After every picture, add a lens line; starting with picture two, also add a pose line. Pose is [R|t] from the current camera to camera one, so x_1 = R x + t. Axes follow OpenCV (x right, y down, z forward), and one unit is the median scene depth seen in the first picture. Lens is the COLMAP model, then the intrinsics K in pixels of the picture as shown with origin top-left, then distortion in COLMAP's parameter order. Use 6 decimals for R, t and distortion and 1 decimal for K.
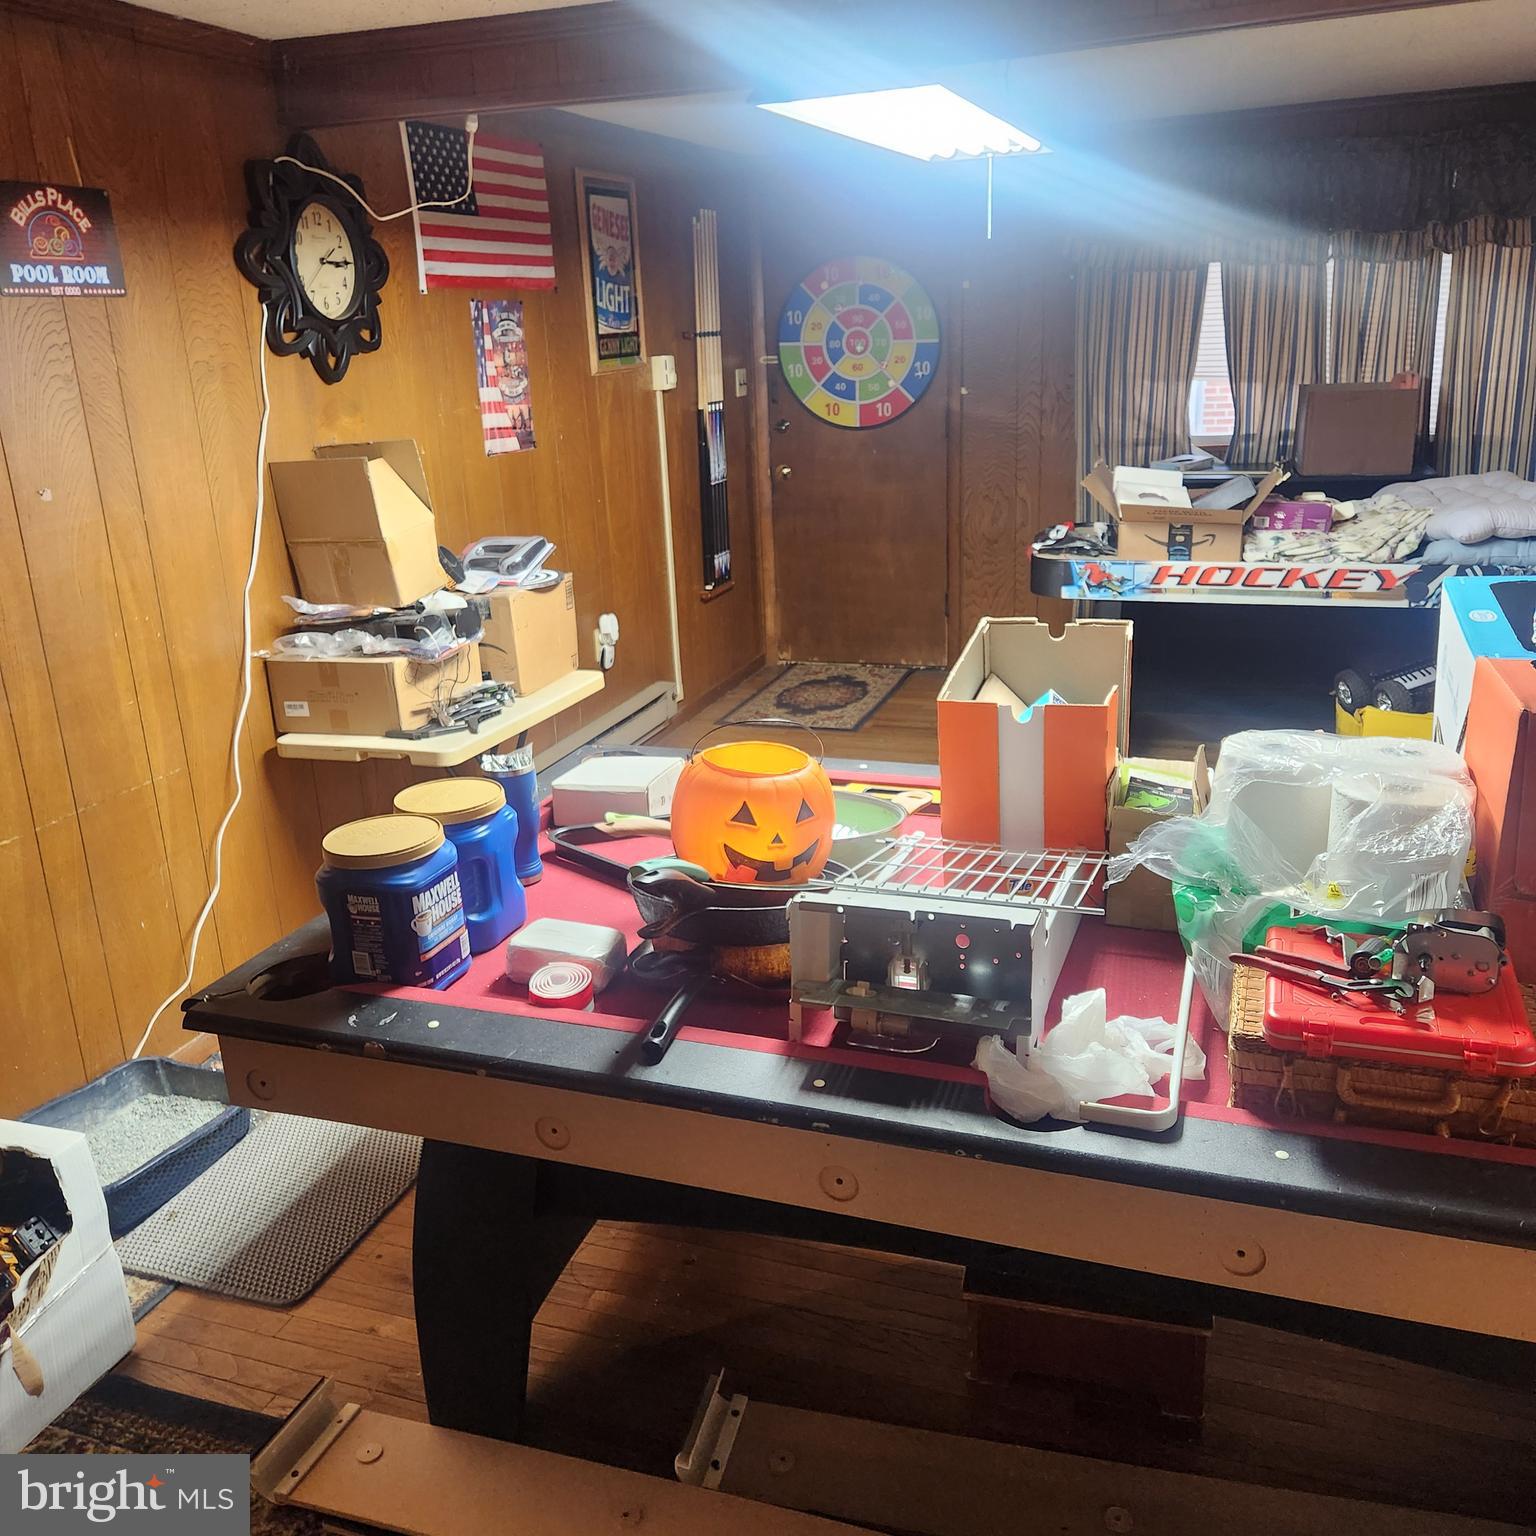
lens RADIAL K [[1371.3, 0, 773.0], [0, 1371.3, 758.0], [0, 0, 1]] dist [0.089680, -0.073392]
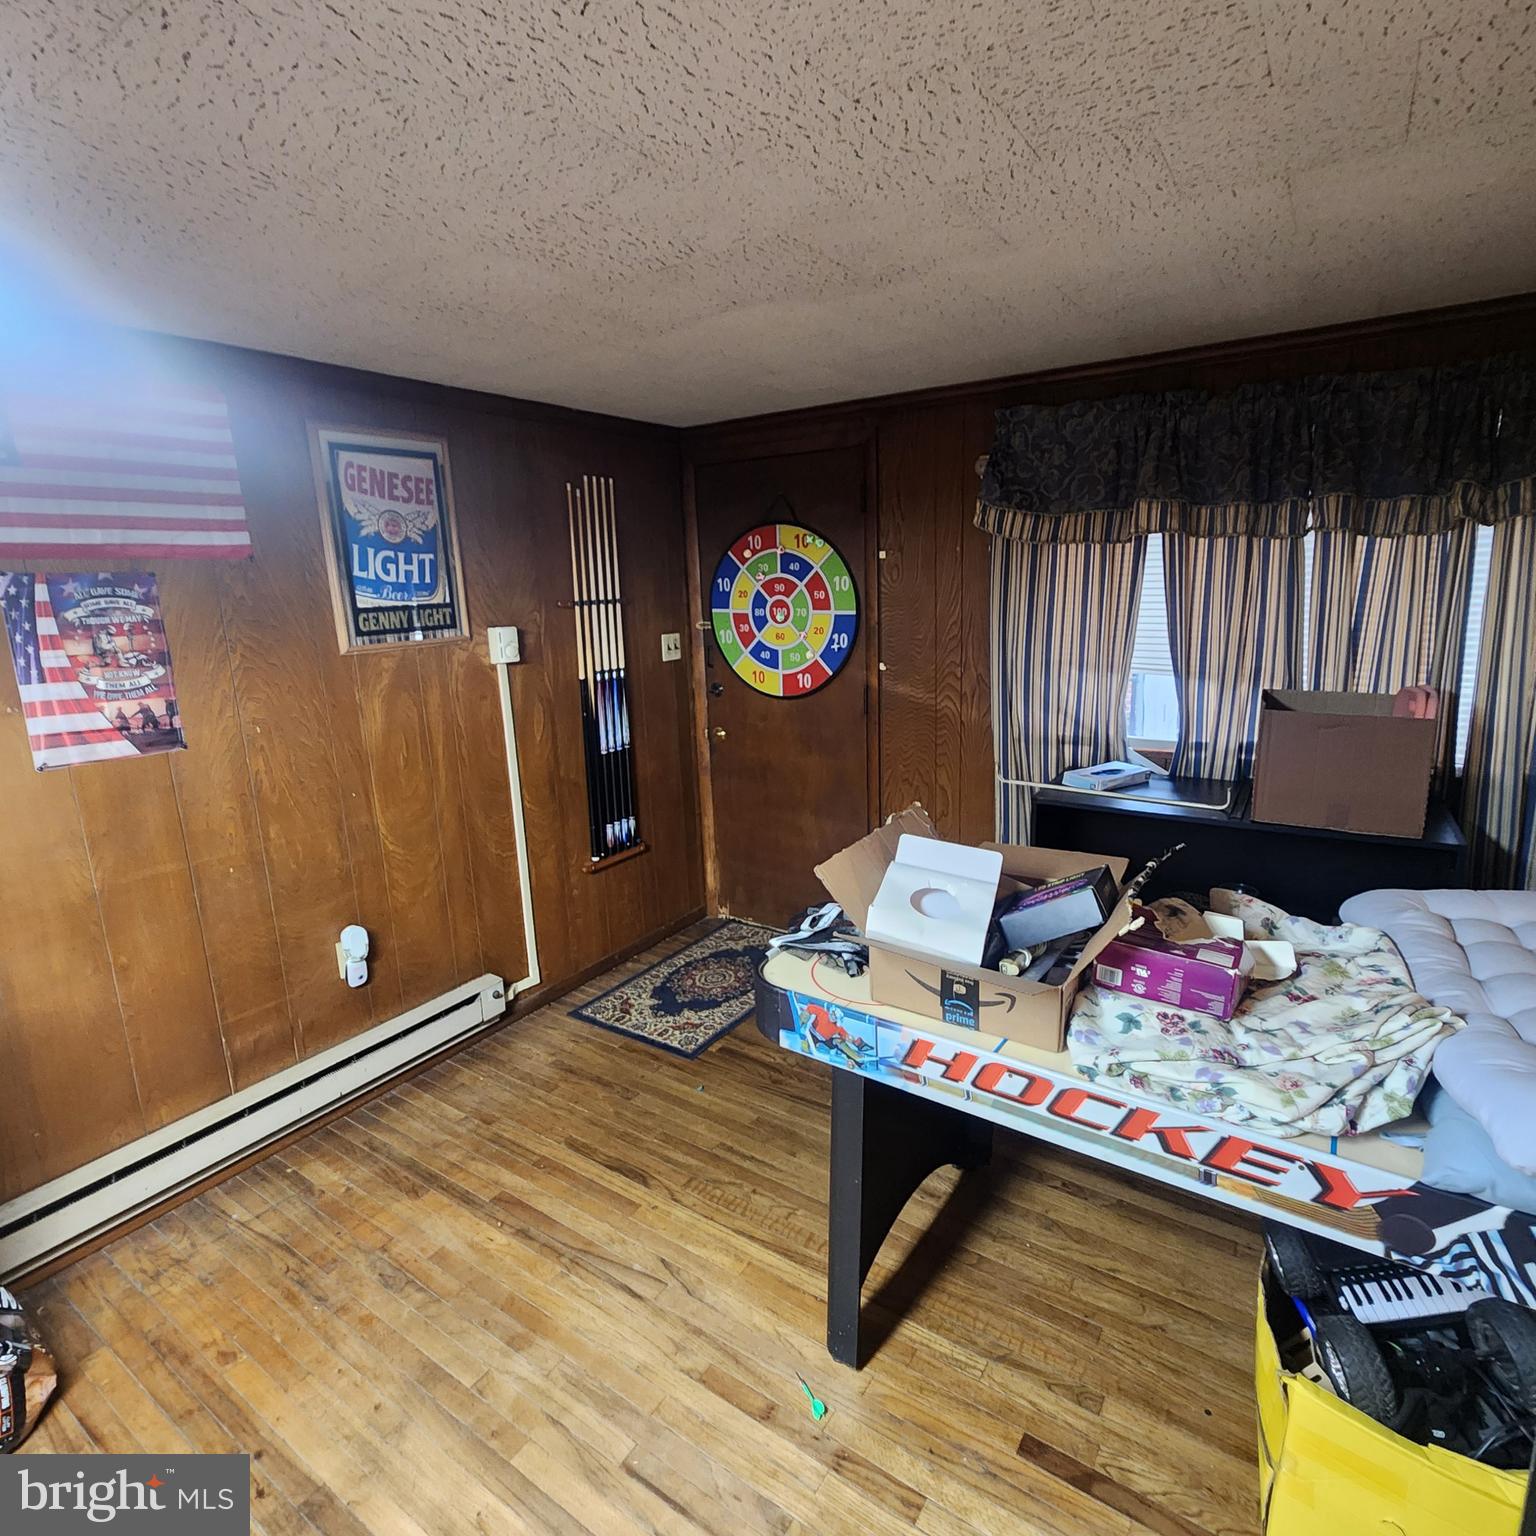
lens RADIAL K [[854.5, 0, 792.7], [0, 854.5, 764.2], [0, 0, 1]] dist [0.003118, 0.000896]
pose [[0.972089, 0.063608, -0.225824, 0.238930], [-0.082047, 0.993935, -0.073222, -0.174737], [0.219797, 0.089707, 0.971412, 0.499188]]
